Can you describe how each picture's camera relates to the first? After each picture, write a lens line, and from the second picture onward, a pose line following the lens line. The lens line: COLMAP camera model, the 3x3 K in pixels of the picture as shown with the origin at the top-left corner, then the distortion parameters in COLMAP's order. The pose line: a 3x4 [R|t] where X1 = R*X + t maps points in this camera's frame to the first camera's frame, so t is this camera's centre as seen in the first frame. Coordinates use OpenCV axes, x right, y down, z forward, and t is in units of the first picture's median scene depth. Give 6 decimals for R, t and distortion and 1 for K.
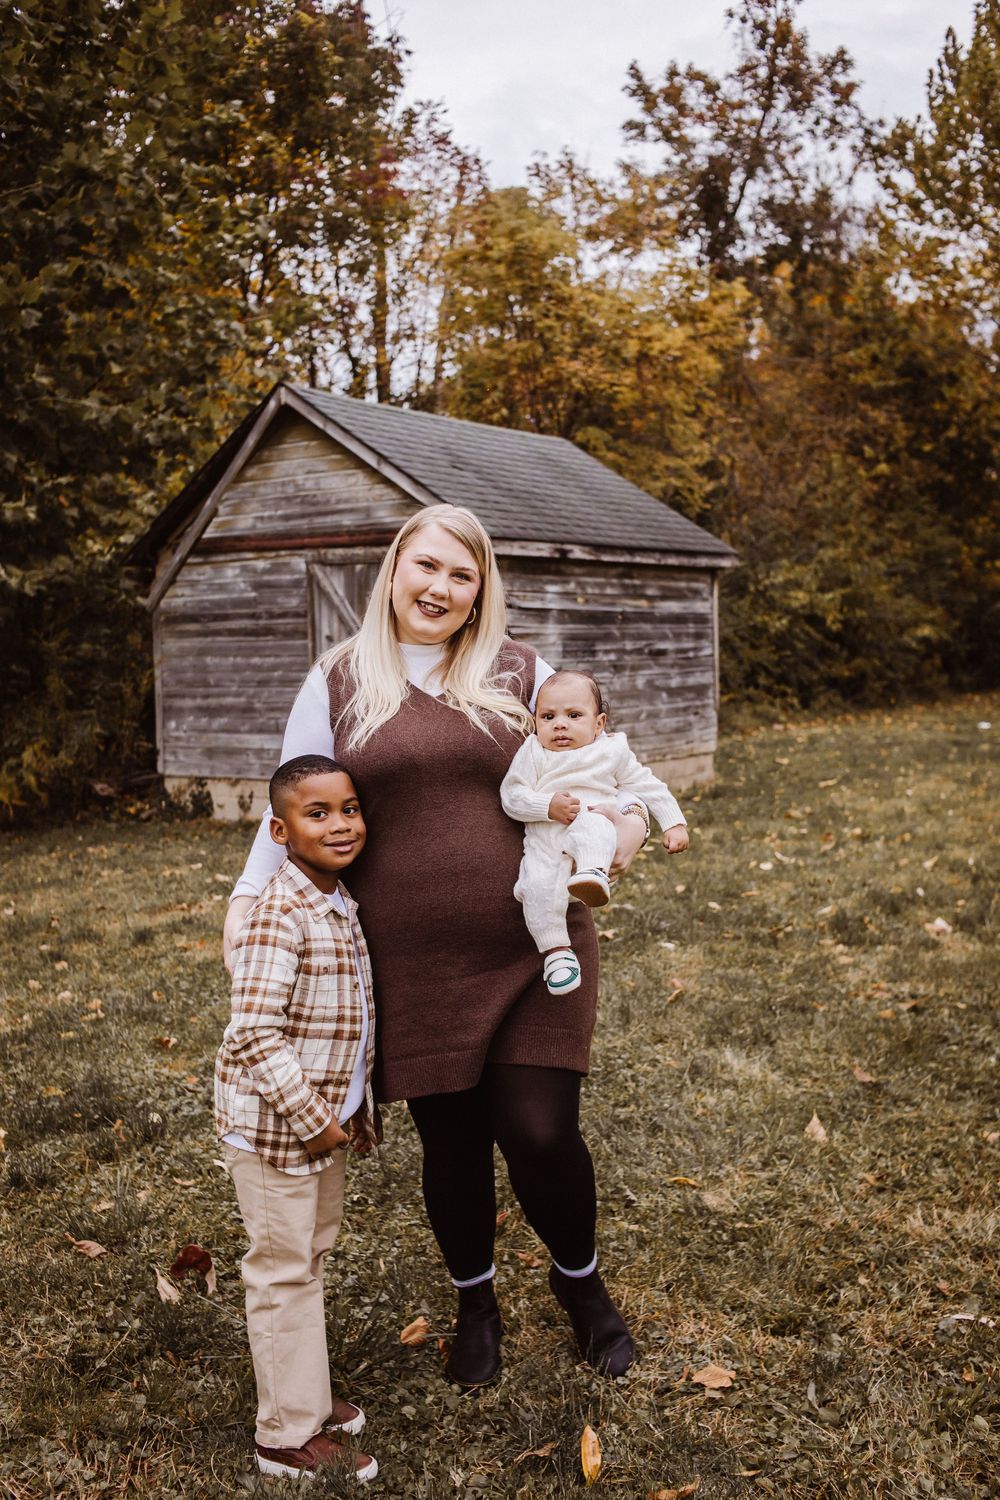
lens RADIAL K [[1526.3, 0, 500.0], [0, 1526.3, 750.0], [0, 0, 1]] dist [-0.096644, -0.008222]
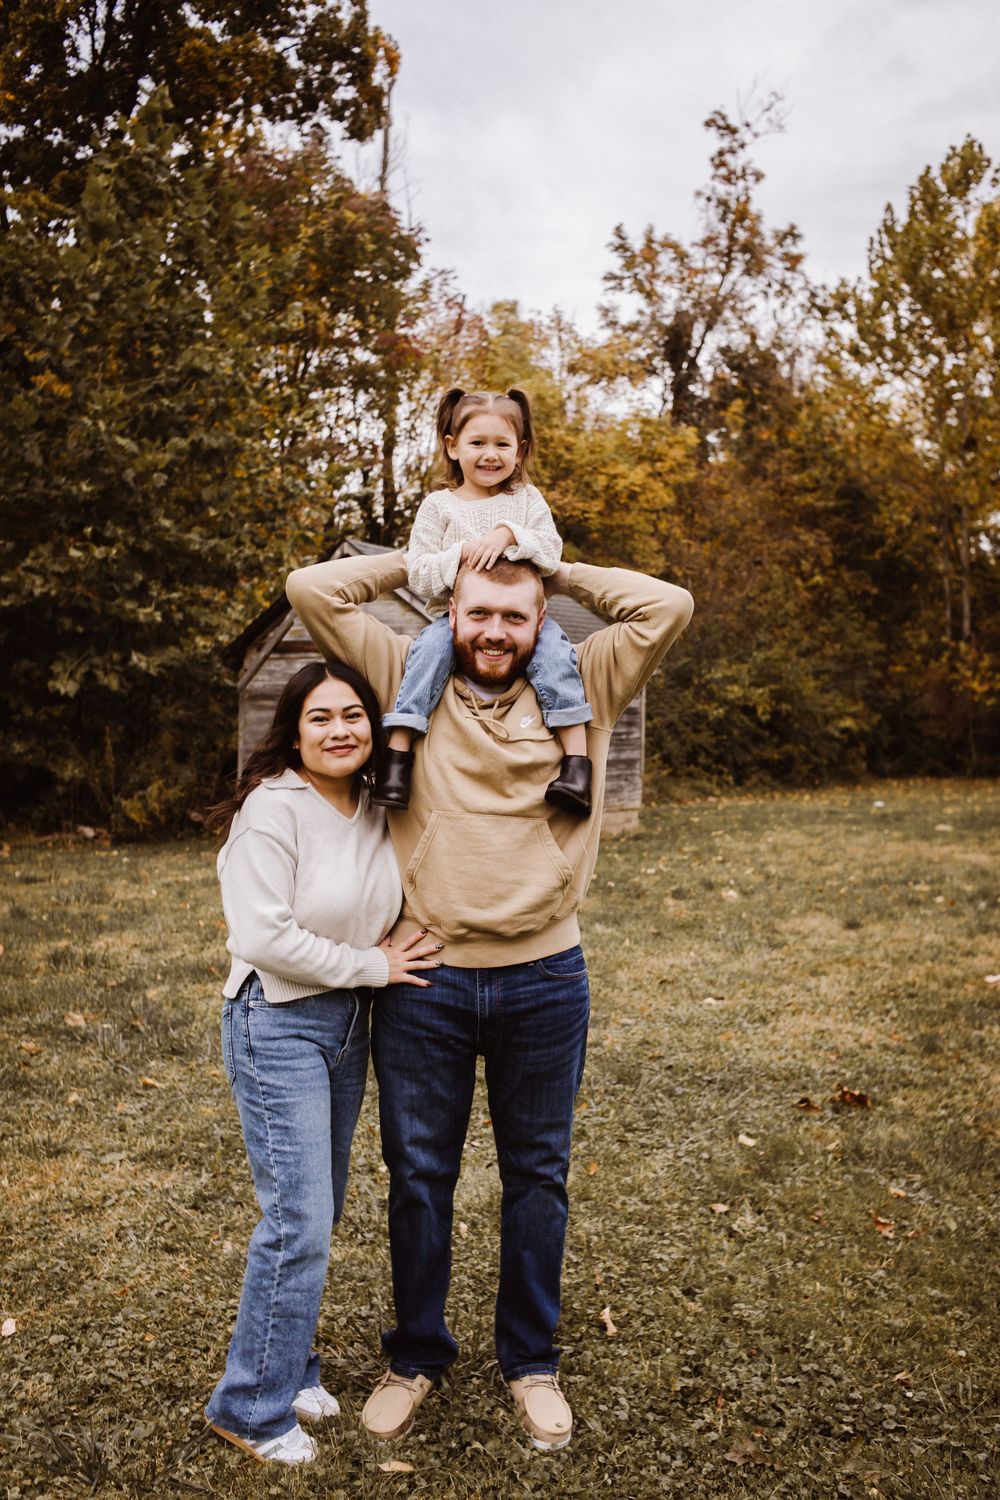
lens RADIAL K [[1526.3, 0, 500.0], [0, 1526.3, 750.0], [0, 0, 1]] dist [-0.096644, -0.008222]
pose [[0.999010, 0.040516, 0.018383, -0.005253], [-0.039606, 0.998088, -0.047451, 0.008169], [-0.020271, 0.046676, 0.998704, -0.161308]]
